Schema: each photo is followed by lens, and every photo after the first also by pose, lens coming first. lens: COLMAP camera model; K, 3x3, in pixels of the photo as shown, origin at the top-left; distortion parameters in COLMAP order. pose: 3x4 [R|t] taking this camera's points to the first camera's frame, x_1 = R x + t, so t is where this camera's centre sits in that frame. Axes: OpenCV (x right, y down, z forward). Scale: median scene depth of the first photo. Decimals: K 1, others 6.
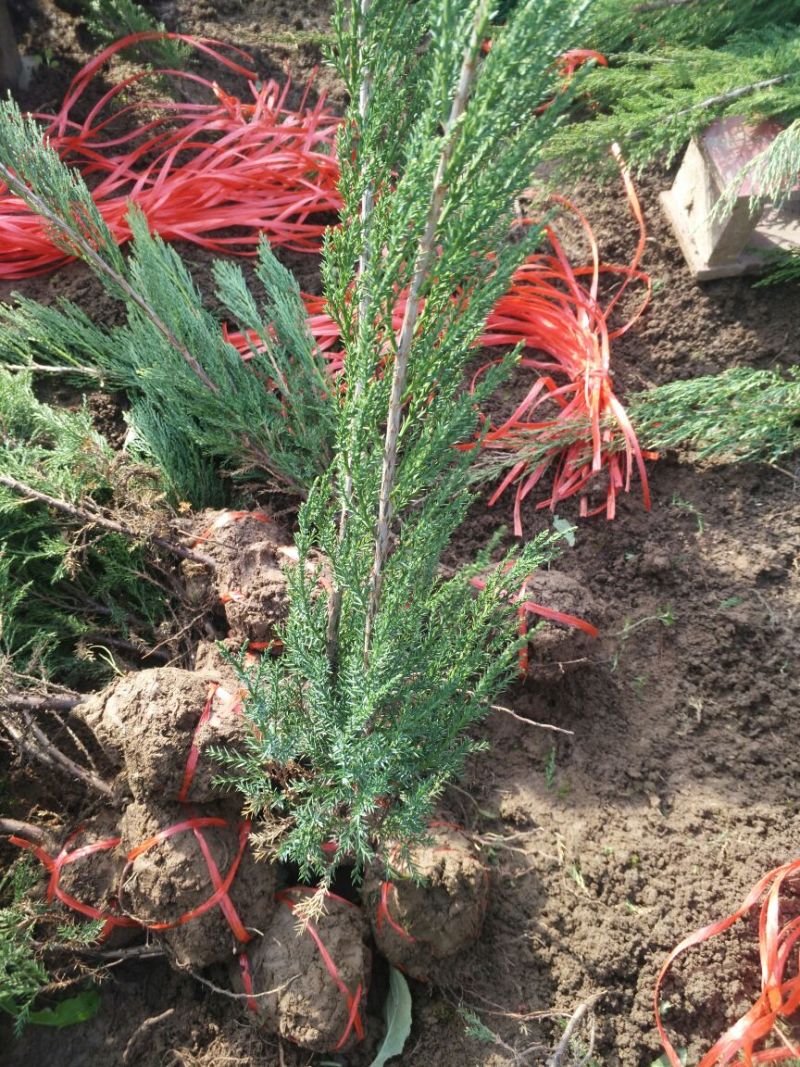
lens RADIAL K [[821.1, 0, 398.5], [0, 821.1, 540.4], [0, 0, 1]] dist [0.005820, 0.003760]
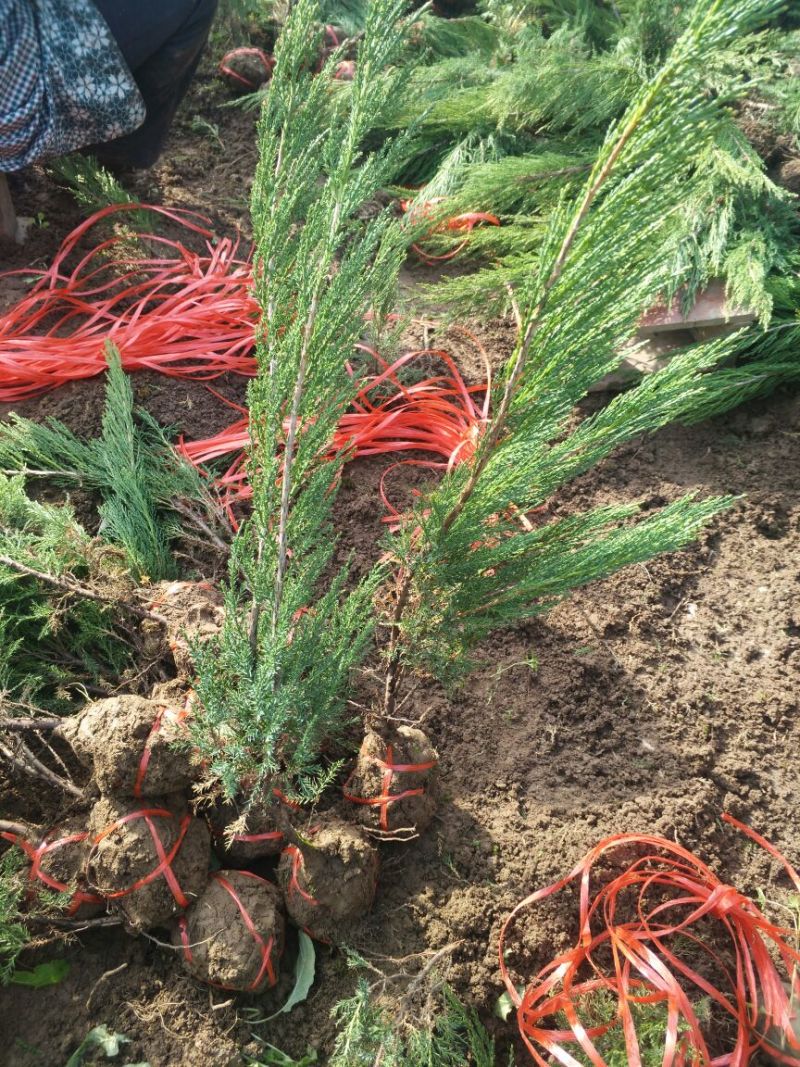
lens RADIAL K [[814.1, 0, 399.7], [0, 814.1, 537.5], [0, 0, 1]] dist [0.006915, 0.013982]
pose [[0.999192, -0.013152, 0.037966, 0.095388], [0.017190, 0.993993, -0.108087, 0.041248], [-0.036317, 0.108653, 0.993416, -0.302820]]
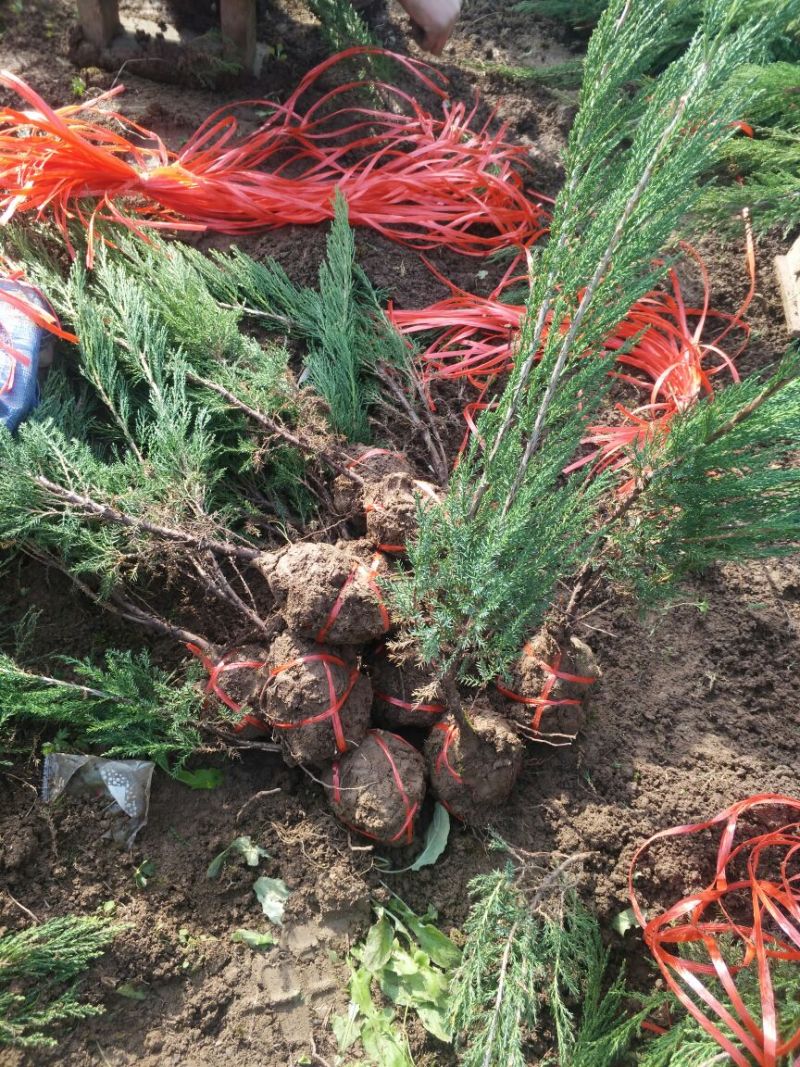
lens RADIAL K [[816.6, 0, 400.0], [0, 816.6, 533.5], [0, 0, 1]] dist [0.006726, 0.015986]
pose [[0.976818, 0.202847, -0.068407, -0.058874], [-0.202655, 0.979201, 0.009805, 0.081803], [0.068973, 0.004285, 0.997609, -0.287031]]
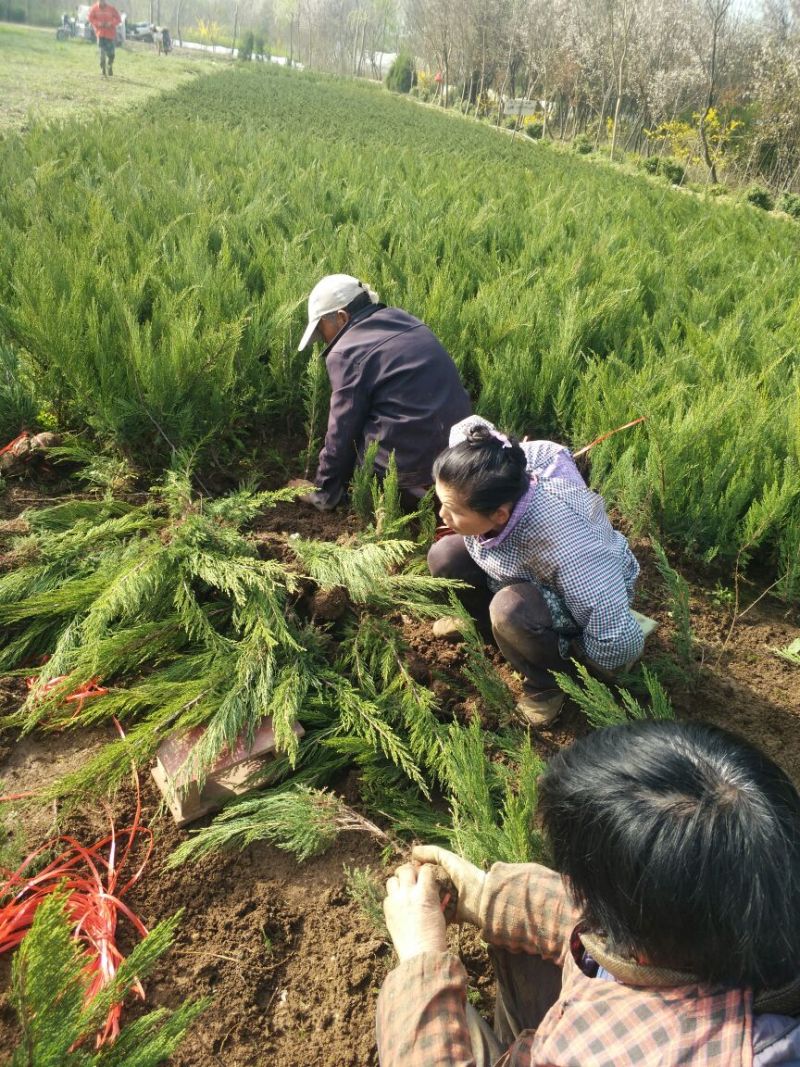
lens RADIAL K [[816.6, 0, 400.0], [0, 816.6, 533.5], [0, 0, 1]] dist [0.006726, 0.015986]
pose [[0.909140, -0.170159, 0.380146, 0.403080], [0.309658, 0.886544, -0.343732, -0.232252], [-0.278527, 0.430215, 0.858684, -1.206338]]
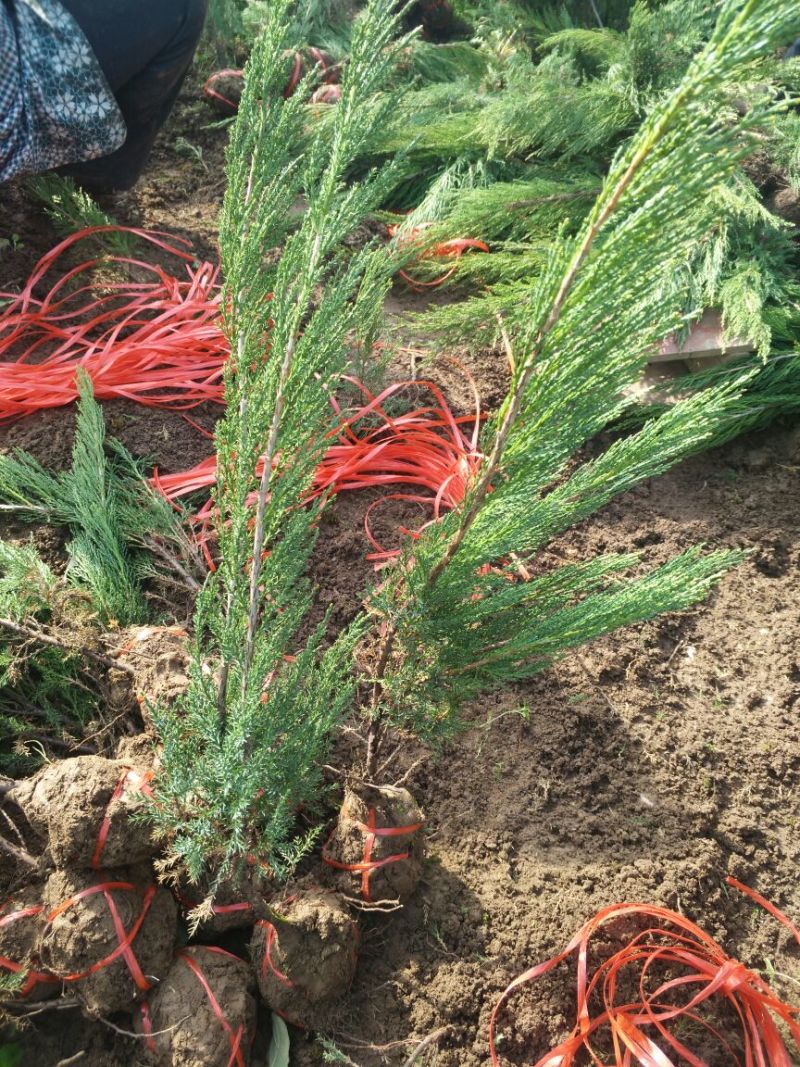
lens RADIAL K [[822.9, 0, 398.4], [0, 822.9, 533.0], [0, 0, 1]] dist [0.000622, 0.034744]
pose [[0.998623, -0.007771, 0.051889, 0.102570], [0.014894, 0.990274, -0.138332, 0.000558], [-0.050310, 0.138914, 0.989026, -0.248137]]
